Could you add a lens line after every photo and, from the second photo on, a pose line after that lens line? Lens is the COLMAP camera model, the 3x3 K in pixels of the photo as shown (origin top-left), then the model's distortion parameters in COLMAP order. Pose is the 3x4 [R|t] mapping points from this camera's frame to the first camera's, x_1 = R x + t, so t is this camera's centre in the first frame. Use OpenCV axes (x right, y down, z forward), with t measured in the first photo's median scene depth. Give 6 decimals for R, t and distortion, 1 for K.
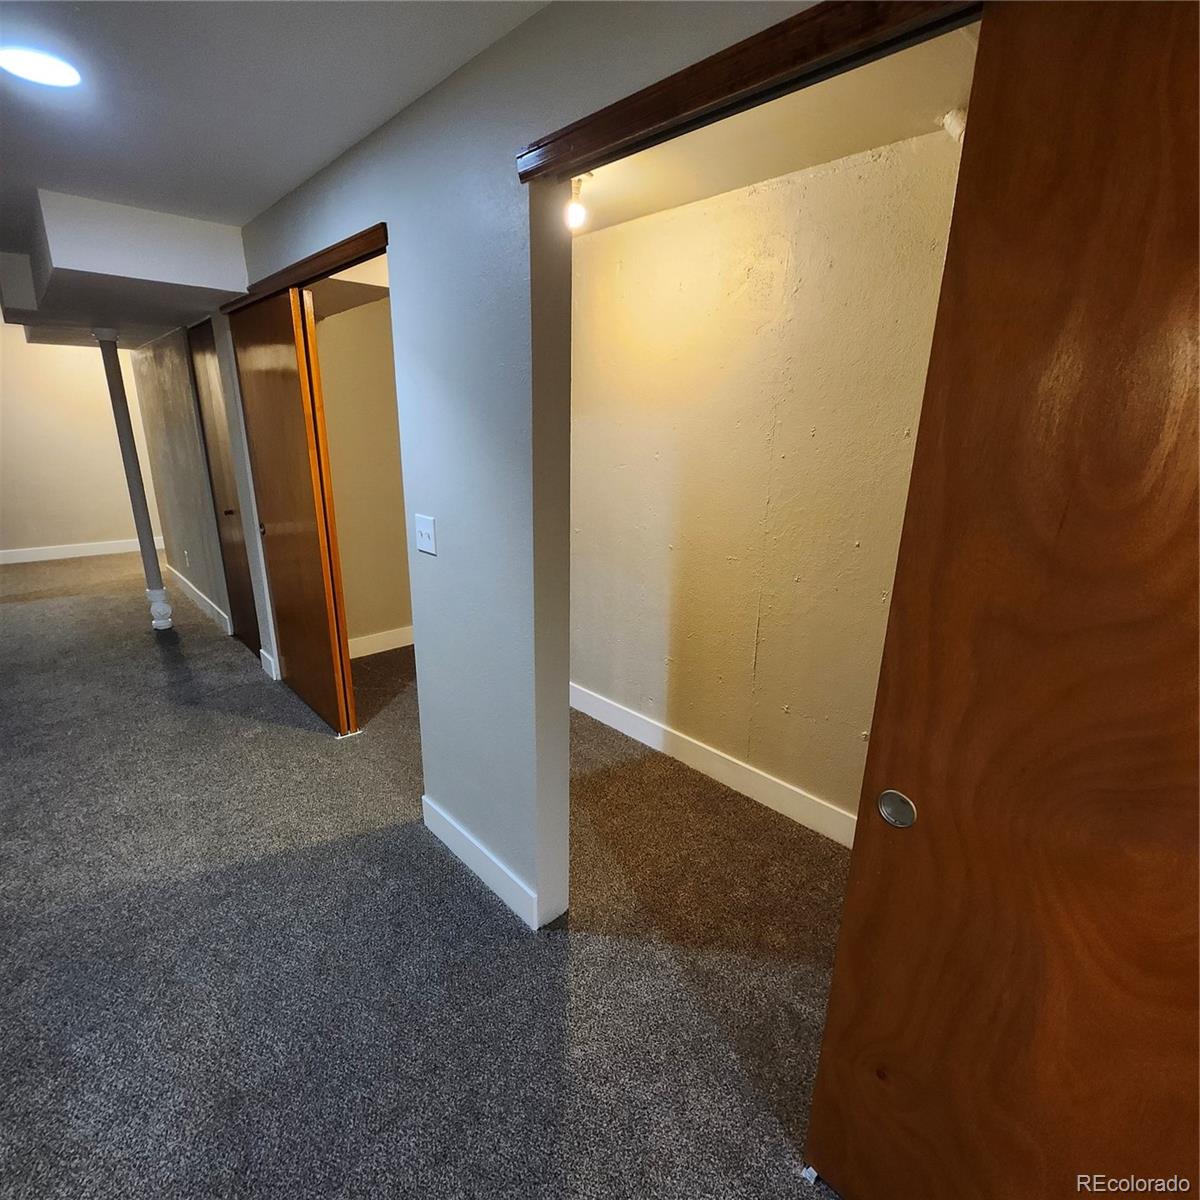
lens RADIAL K [[628.6, 0, 603.1], [0, 628.6, 603.5], [0, 0, 1]] dist [-0.000852, -0.000650]
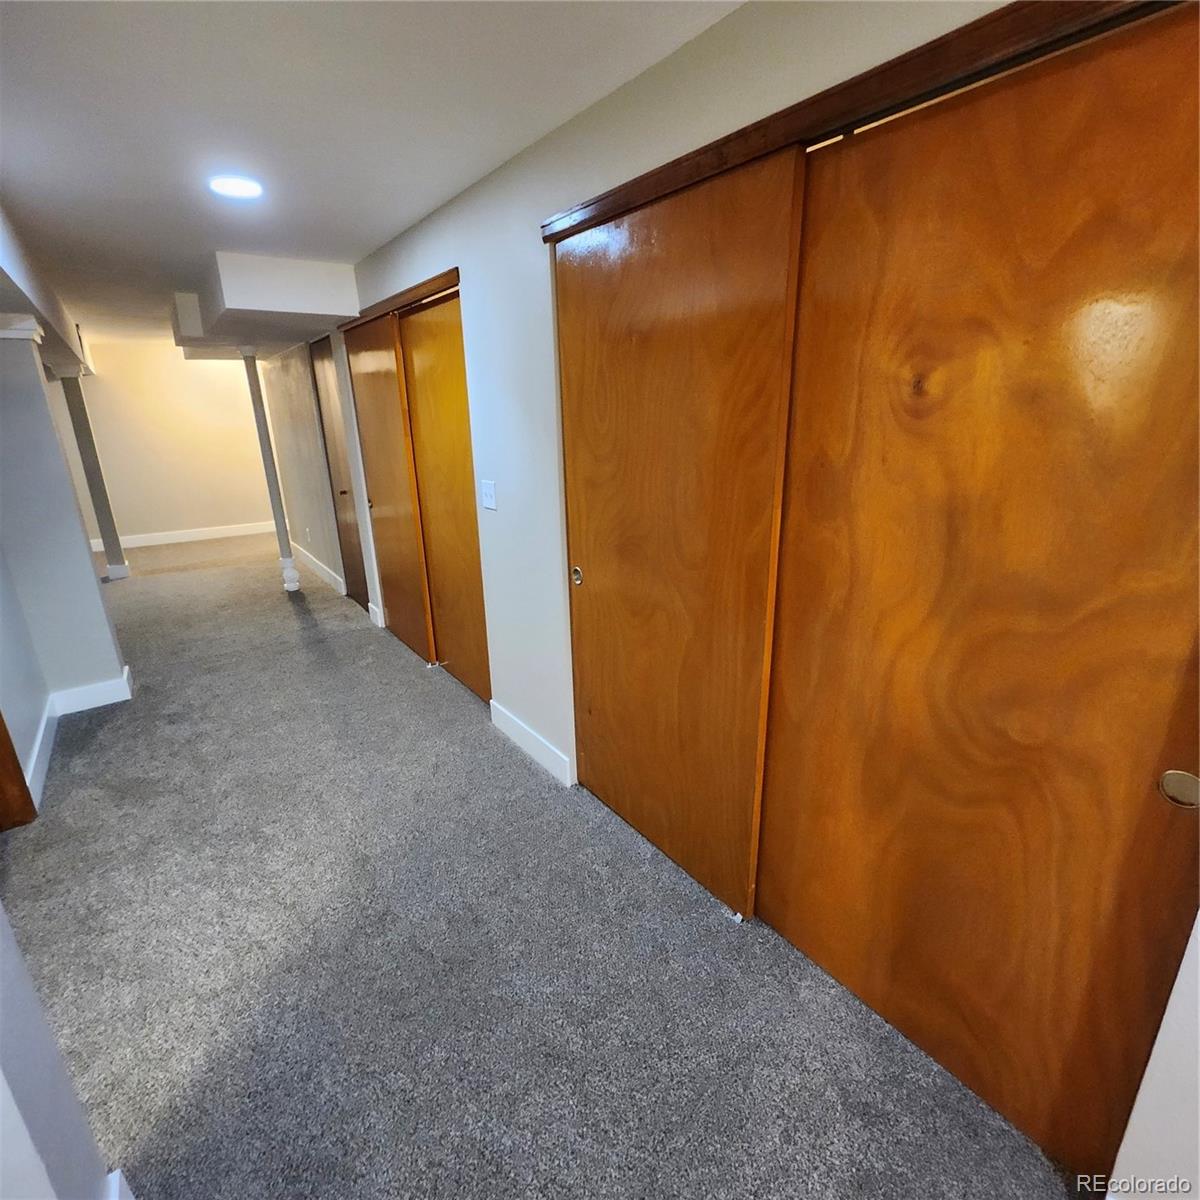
lens RADIAL K [[628.5, 0, 602.6], [0, 628.5, 605.7], [0, 0, 1]] dist [0.003806, 0.000703]
pose [[0.991358, 0.001827, -0.131173, 0.074270], [0.001199, 0.999735, 0.022983, 0.052625], [0.131181, -0.022942, 0.991093, -0.170255]]
